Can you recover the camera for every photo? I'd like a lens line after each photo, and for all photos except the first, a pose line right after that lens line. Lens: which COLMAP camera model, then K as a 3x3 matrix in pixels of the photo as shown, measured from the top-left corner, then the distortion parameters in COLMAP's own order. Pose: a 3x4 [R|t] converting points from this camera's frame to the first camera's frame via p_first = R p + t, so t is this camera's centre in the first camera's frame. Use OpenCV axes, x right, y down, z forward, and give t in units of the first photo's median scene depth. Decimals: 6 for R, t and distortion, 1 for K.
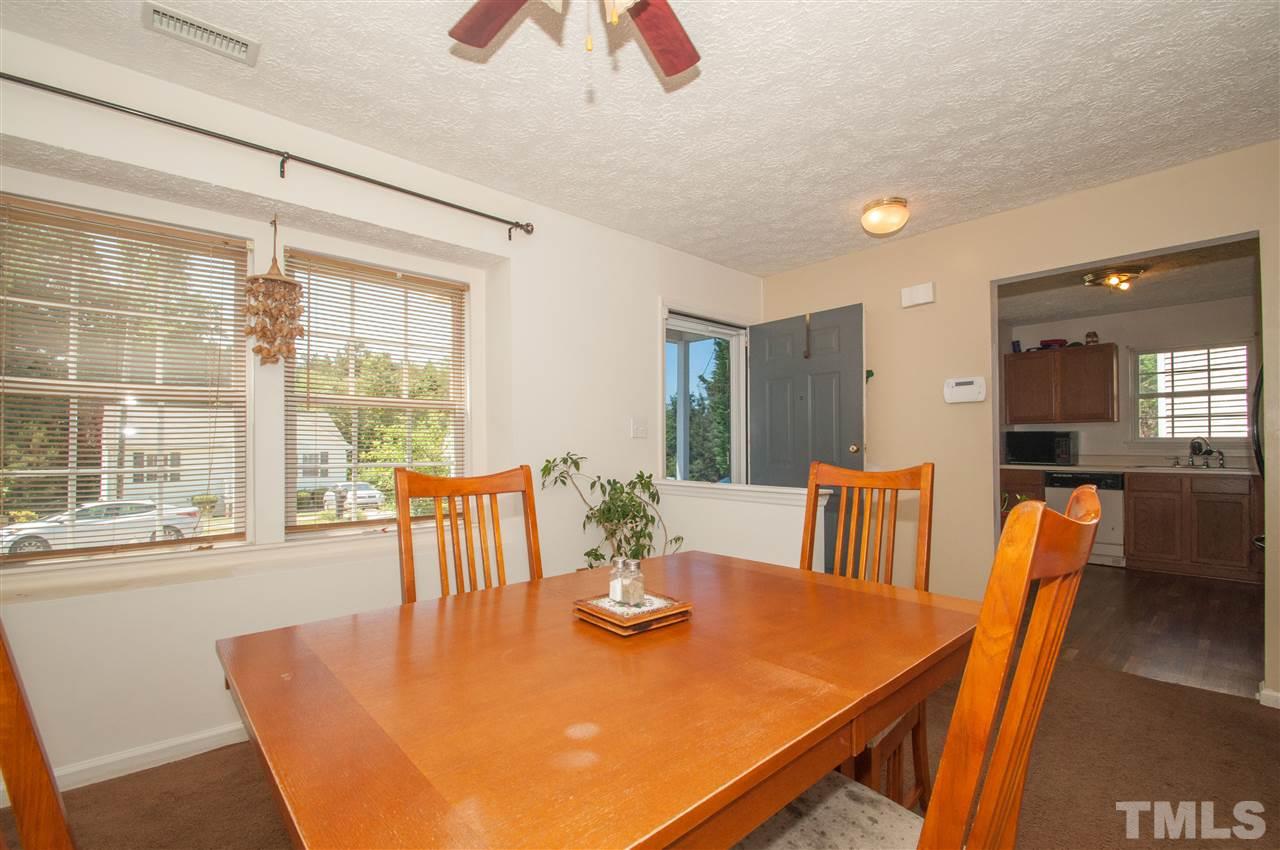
lens RADIAL K [[559.3, 0, 641.9], [0, 559.3, 440.7], [0, 0, 1]] dist [-0.007787, -0.003224]
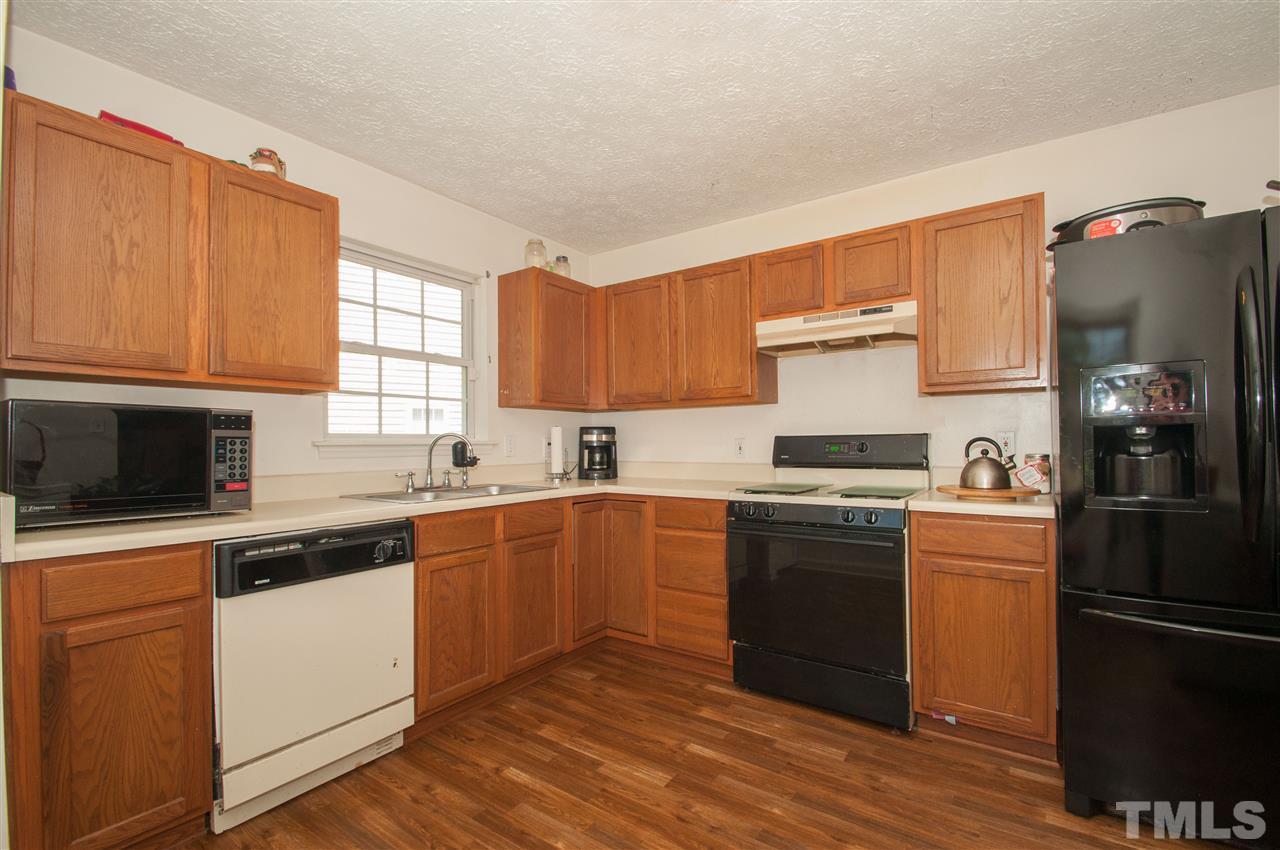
lens RADIAL K [[559.3, 0, 649.0], [0, 559.3, 434.9], [0, 0, 1]] dist [-0.007787, -0.003224]
pose [[-0.228787, 0.020996, 0.973250, 0.402533], [0.002081, 0.999776, -0.021079, 0.005884], [-0.973474, -0.002797, -0.228780, 0.867323]]
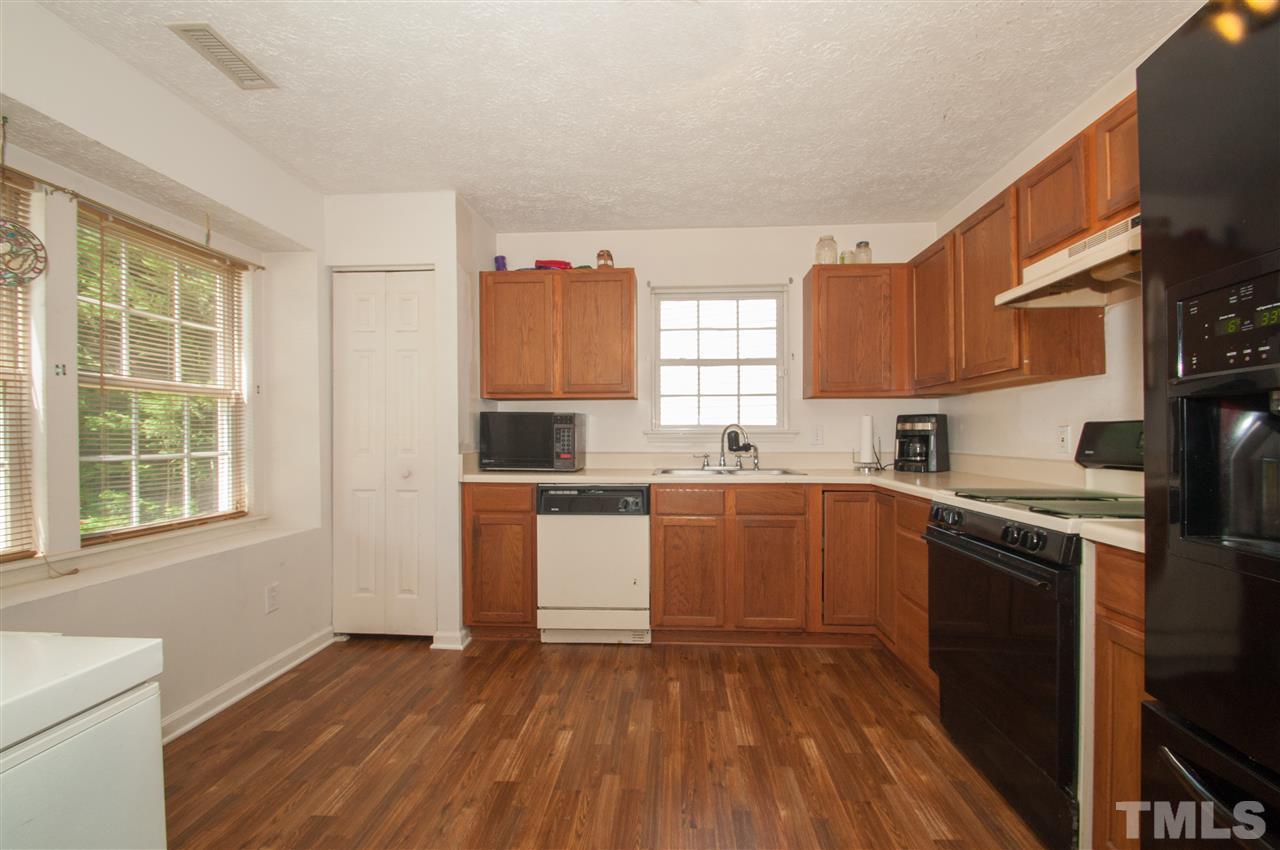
lens RADIAL K [[559.3, 0, 639.6], [0, 559.3, 431.7], [0, 0, 1]] dist [-0.007787, -0.003224]
pose [[0.716729, 0.009641, 0.697285, 0.427907], [-0.006289, 0.999953, -0.007361, 0.007296], [-0.697324, 0.000890, 0.716756, 0.556020]]
